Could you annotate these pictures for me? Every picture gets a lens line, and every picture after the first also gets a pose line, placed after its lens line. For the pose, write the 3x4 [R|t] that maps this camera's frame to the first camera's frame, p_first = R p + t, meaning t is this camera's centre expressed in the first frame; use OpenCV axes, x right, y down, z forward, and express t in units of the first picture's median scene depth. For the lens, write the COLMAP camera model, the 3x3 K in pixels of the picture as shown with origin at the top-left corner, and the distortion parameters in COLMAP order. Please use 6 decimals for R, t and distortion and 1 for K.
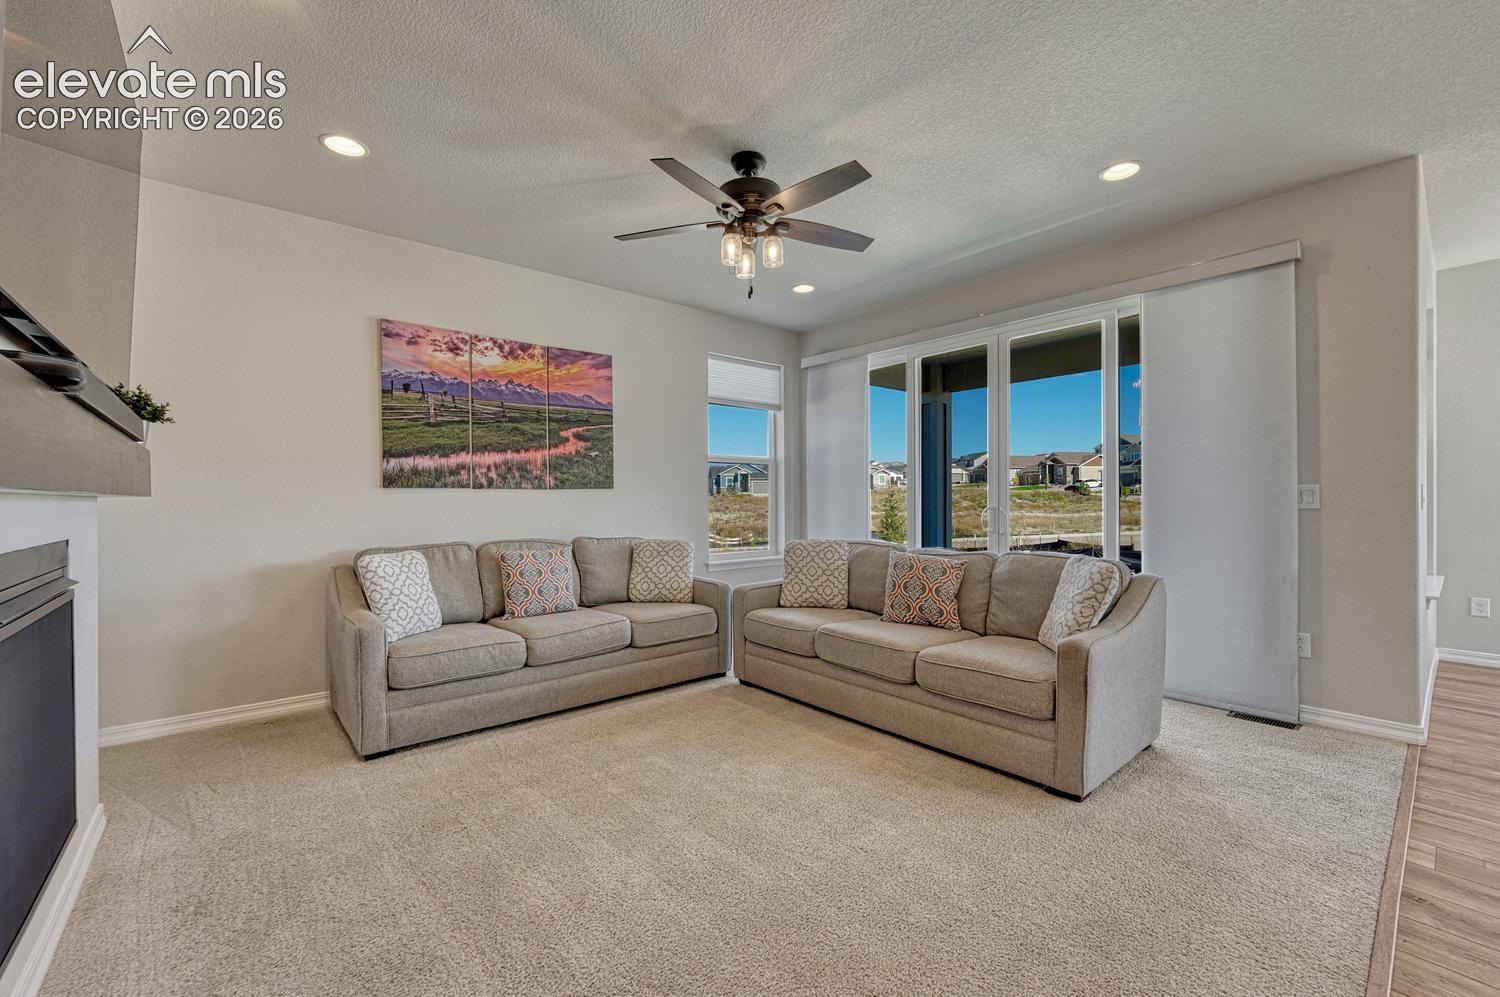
lens RADIAL K [[621.8, 0, 749.9], [0, 621.8, 492.4], [0, 0, 1]] dist [-0.002062, -0.000423]
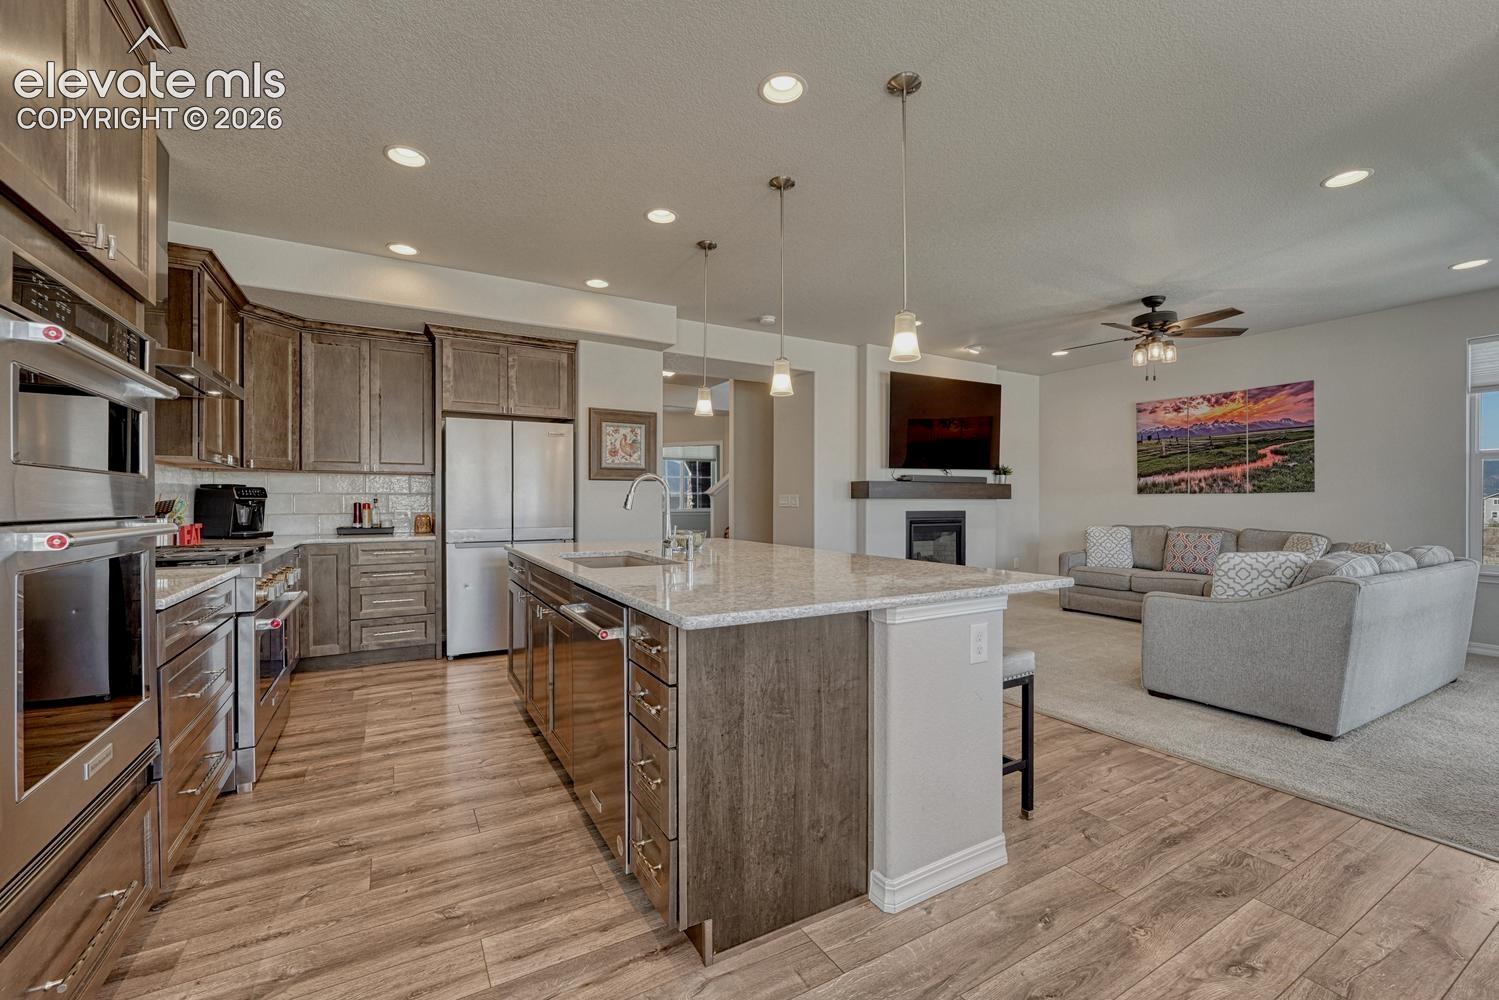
lens RADIAL K [[598.4, 0, 746.6], [0, 598.4, 501.9], [0, 0, 1]] dist [-0.024620, 0.008345]
pose [[-0.188975, 0.006337, -0.981961, 1.222105], [0.008850, 0.999950, 0.004750, -0.002048], [0.981942, -0.007793, -0.189022, 0.161539]]
